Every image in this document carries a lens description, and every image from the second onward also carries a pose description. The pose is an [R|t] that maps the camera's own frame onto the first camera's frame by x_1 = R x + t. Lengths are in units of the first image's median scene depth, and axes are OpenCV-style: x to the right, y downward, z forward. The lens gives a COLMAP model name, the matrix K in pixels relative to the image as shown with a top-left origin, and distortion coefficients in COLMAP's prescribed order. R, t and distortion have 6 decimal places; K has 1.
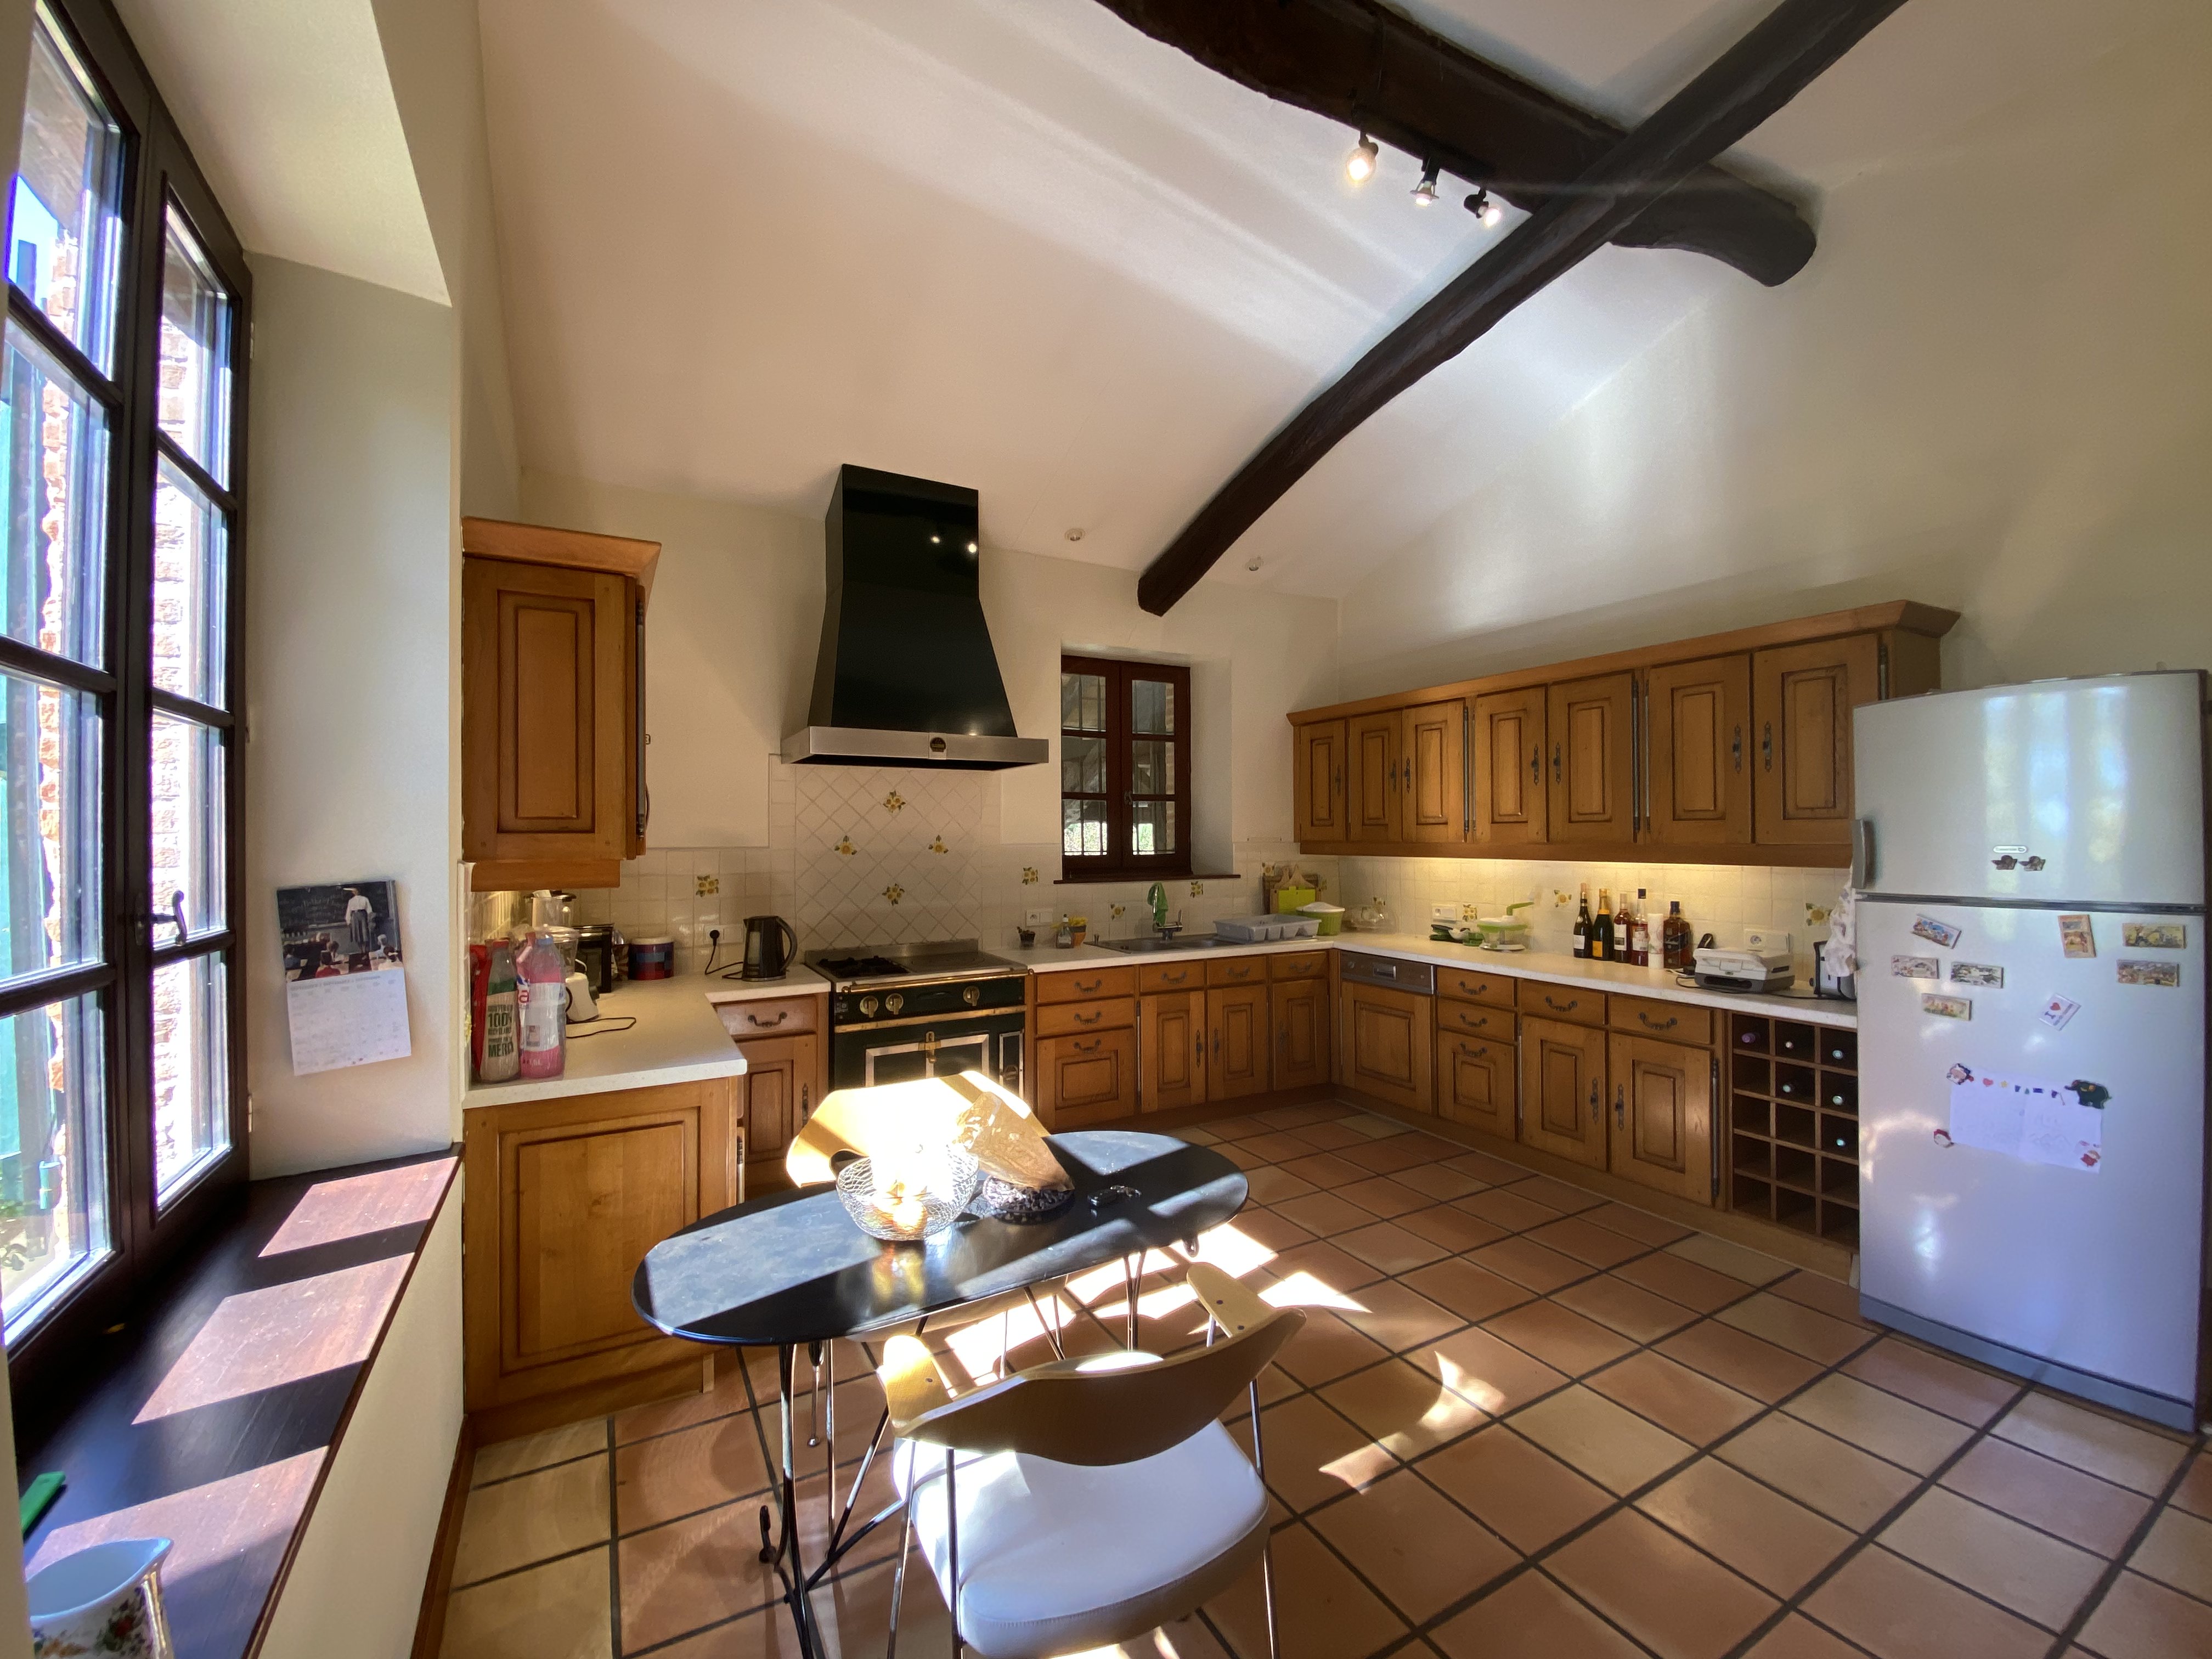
lens RADIAL K [[904.9, 0, 1106.0], [0, 904.9, 829.5], [0, 0, 1]] dist [0.064822, -0.042694]
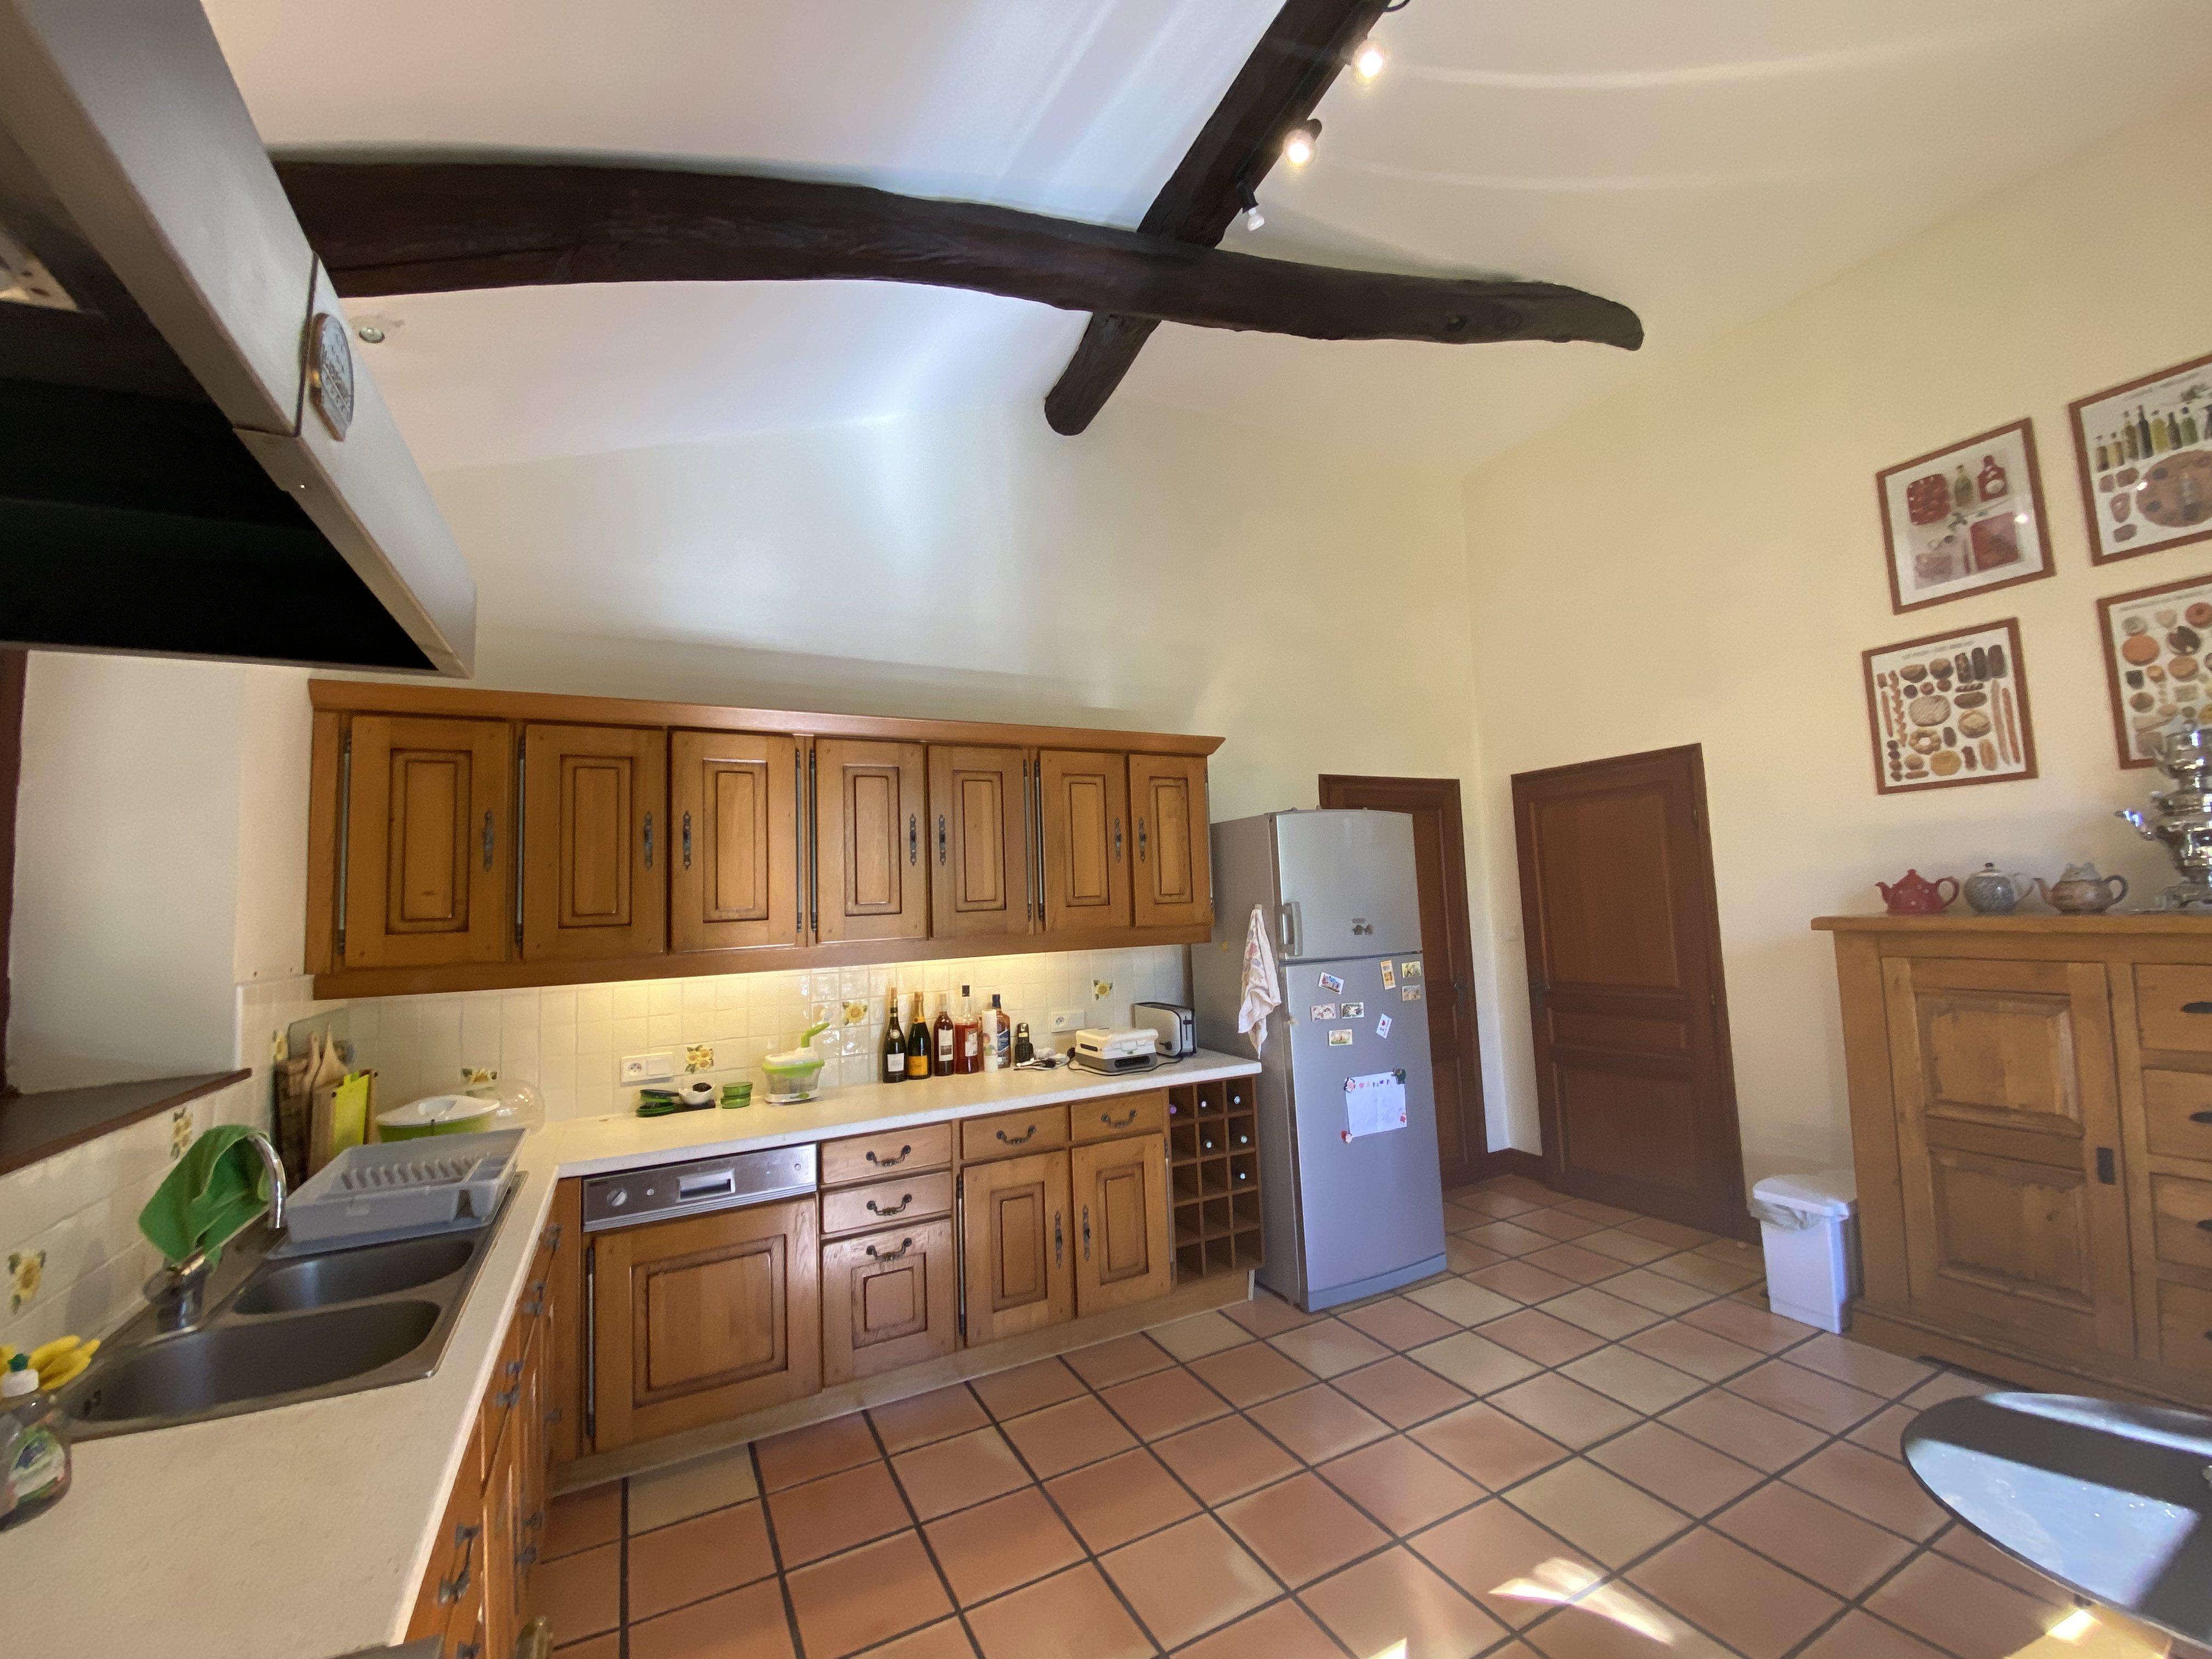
lens RADIAL K [[904.9, 0, 1106.0], [0, 904.9, 829.5], [0, 0, 1]] dist [0.064822, -0.042694]
pose [[0.034938, 0.084673, 0.995796, -0.319933], [0.030067, 0.995864, -0.085733, -0.007976], [-0.998937, 0.032936, 0.032248, 0.852257]]
